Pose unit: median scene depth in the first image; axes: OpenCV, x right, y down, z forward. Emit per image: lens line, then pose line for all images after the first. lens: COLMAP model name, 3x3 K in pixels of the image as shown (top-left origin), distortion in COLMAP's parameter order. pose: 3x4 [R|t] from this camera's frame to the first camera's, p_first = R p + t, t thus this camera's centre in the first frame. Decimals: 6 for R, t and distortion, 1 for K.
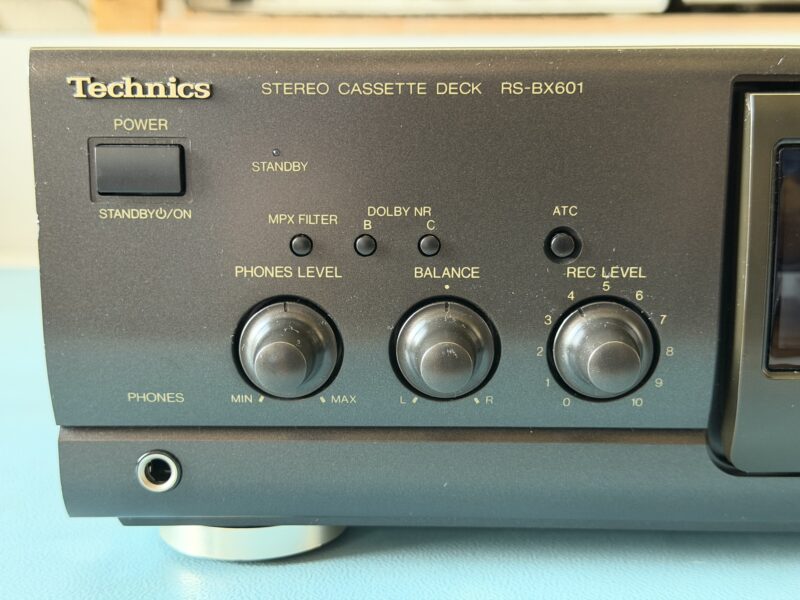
lens RADIAL K [[1113.1, 0, 397.2], [0, 1113.1, 298.5], [0, 0, 1]] dist [0.101470, 0.000000]
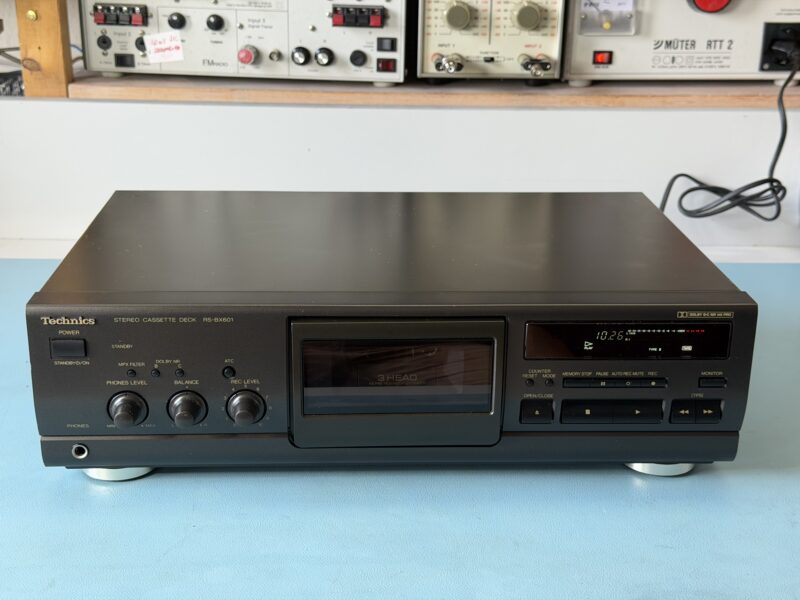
lens RADIAL K [[1113.1, 0, 402.3], [0, 1113.1, 304.5], [0, 0, 1]] dist [0.101470, 0.000000]
pose [[0.996808, -0.006653, 0.079552, 0.354736], [-0.006641, 0.986157, 0.165680, -0.668314], [-0.079554, -0.165680, 0.982966, -1.701681]]
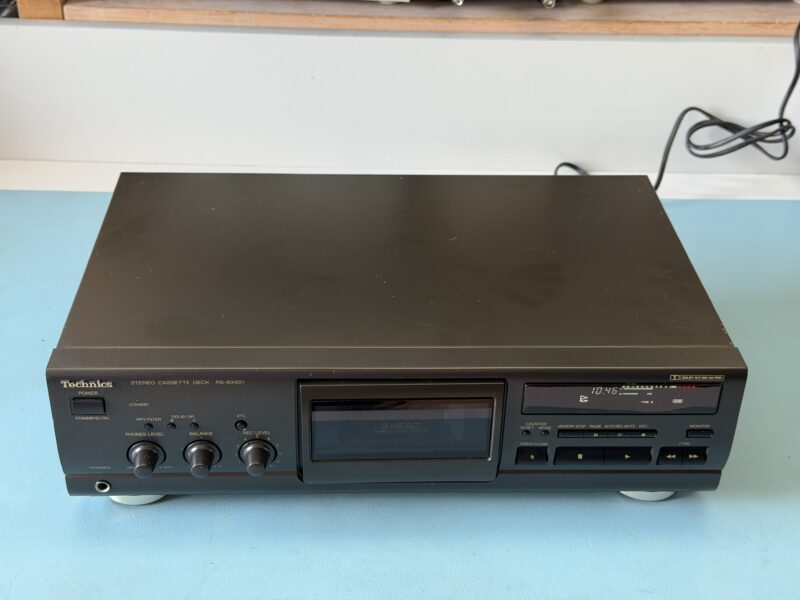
lens RADIAL K [[1113.1, 0, 400.5], [0, 1113.1, 304.4], [0, 0, 1]] dist [0.101470, 0.000000]
pose [[0.997044, -0.010812, 0.076068, 0.342414], [-0.018672, 0.926266, 0.376408, -1.430855], [-0.074529, -0.376715, 0.923326, -1.581589]]
